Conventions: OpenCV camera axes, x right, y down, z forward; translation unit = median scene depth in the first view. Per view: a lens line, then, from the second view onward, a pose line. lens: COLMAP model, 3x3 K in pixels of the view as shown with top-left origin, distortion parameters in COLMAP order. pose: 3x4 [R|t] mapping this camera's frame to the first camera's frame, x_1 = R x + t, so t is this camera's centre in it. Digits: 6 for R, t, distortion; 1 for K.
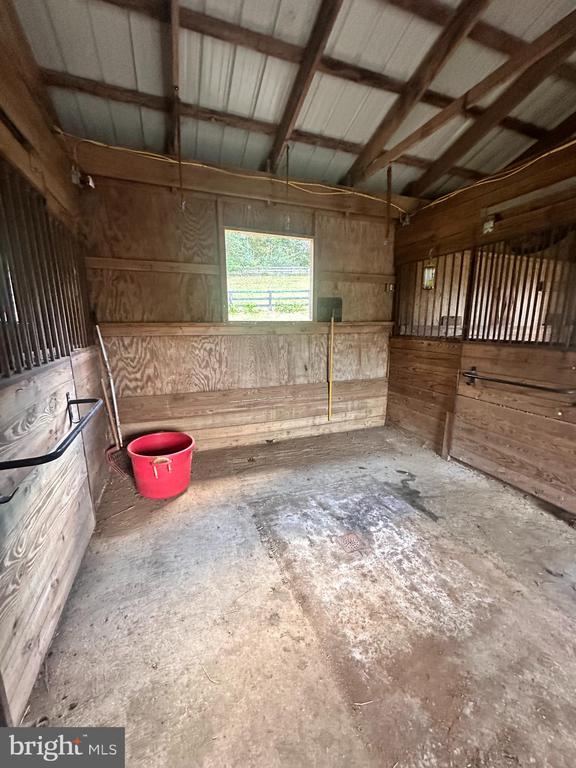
lens RADIAL K [[306.6, 0, 289.9], [0, 306.6, 385.2], [0, 0, 1]] dist [-0.004795, 0.001447]
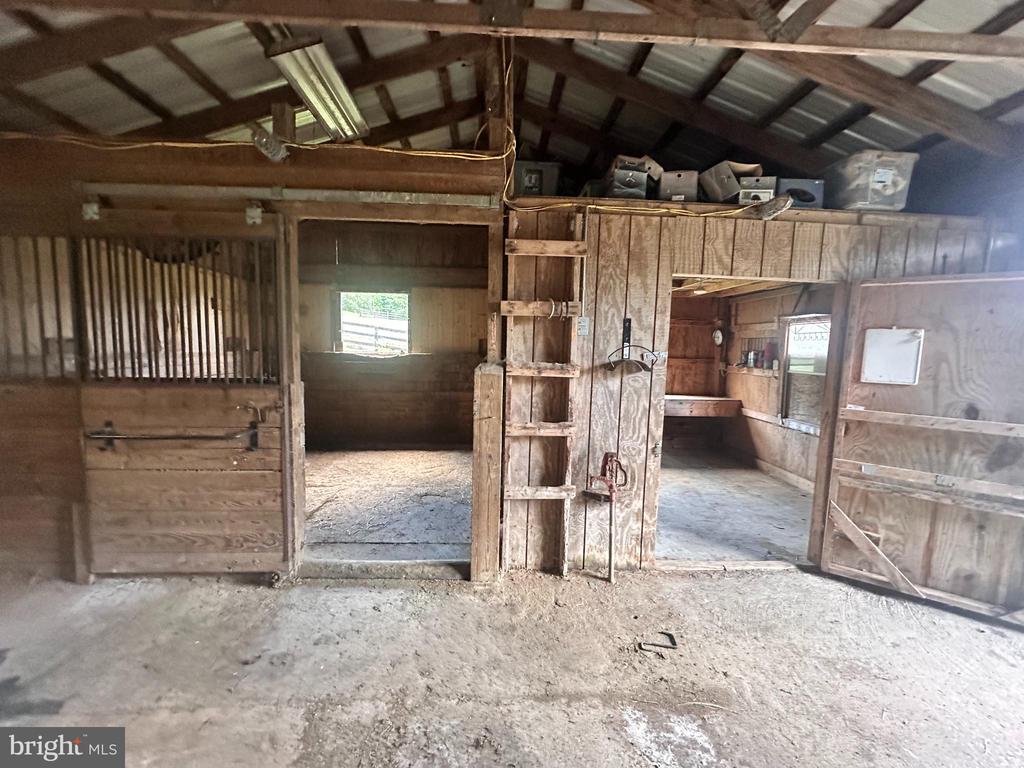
lens RADIAL K [[408.8, 0, 510.7], [0, 408.8, 383.1], [0, 0, 1]] dist [-0.004795, 0.001447]
pose [[0.323214, -0.082314, 0.942739, 0.075783], [0.173000, 0.984561, 0.026653, -0.016308], [-0.930378, 0.154480, 0.332464, -0.079926]]
